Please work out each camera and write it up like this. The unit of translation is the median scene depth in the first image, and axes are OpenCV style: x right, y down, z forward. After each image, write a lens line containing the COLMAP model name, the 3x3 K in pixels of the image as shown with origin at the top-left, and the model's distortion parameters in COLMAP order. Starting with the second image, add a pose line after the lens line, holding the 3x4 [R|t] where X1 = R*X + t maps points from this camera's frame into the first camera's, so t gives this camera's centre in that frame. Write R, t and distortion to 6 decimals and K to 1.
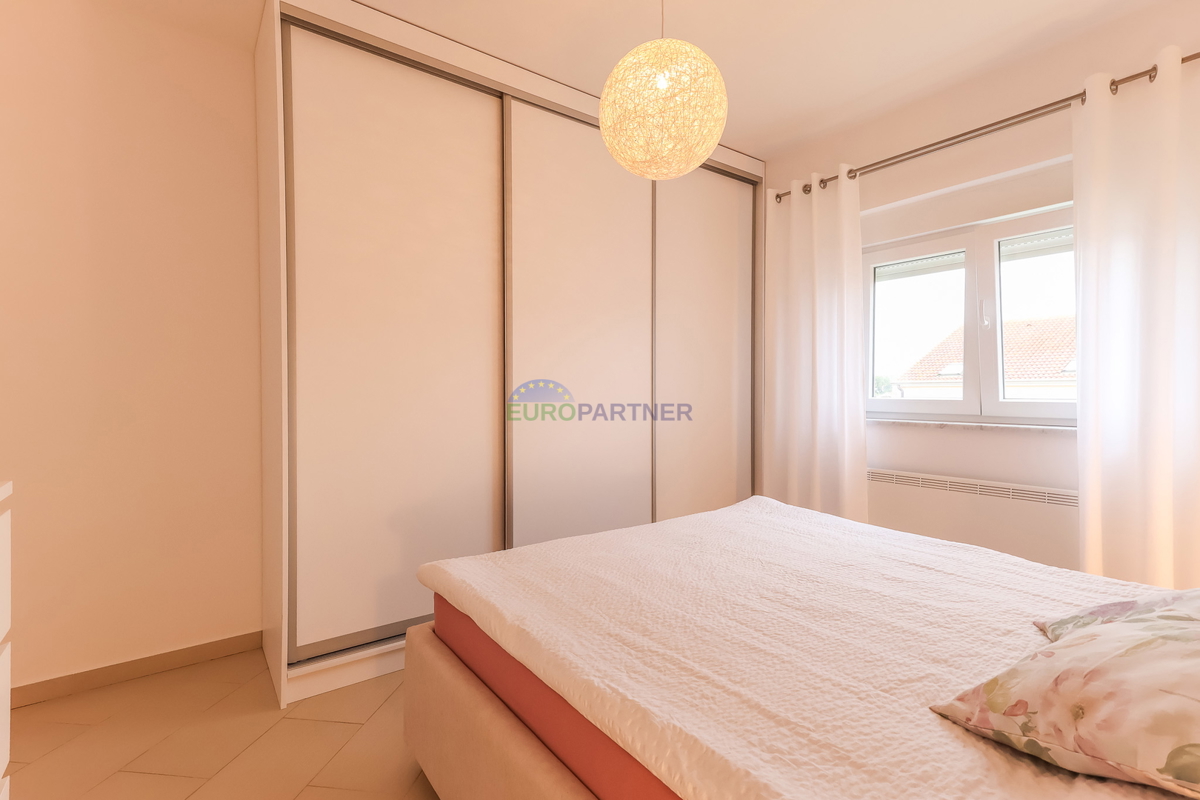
lens RADIAL K [[561.5, 0, 601.2], [0, 561.5, 381.6], [0, 0, 1]] dist [0.020592, 0.000165]
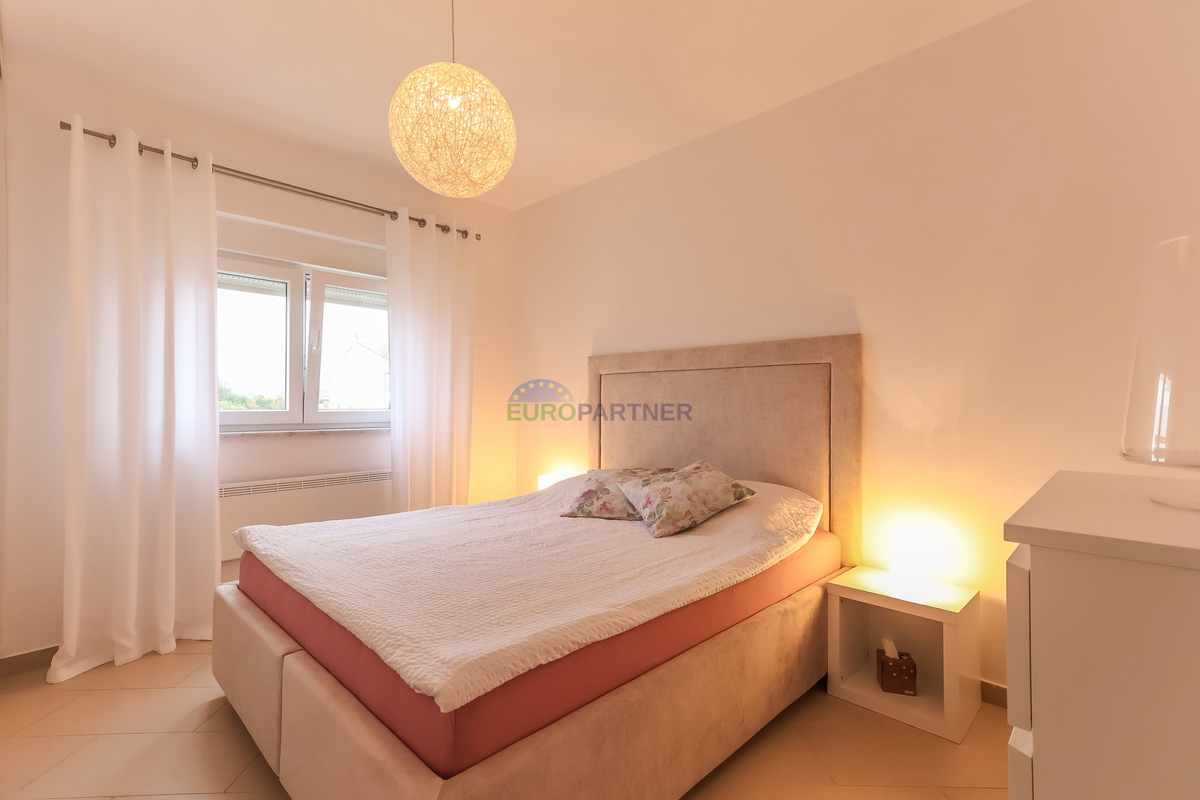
lens RADIAL K [[539.6, 0, 596.6], [0, 539.6, 385.3], [0, 0, 1]] dist [0.001019, 0.000053]
pose [[-0.158677, 0.033892, 0.986749, -0.664159], [-0.016312, 0.999184, -0.036942, 0.013030], [-0.987196, -0.021958, -0.157995, 0.666721]]
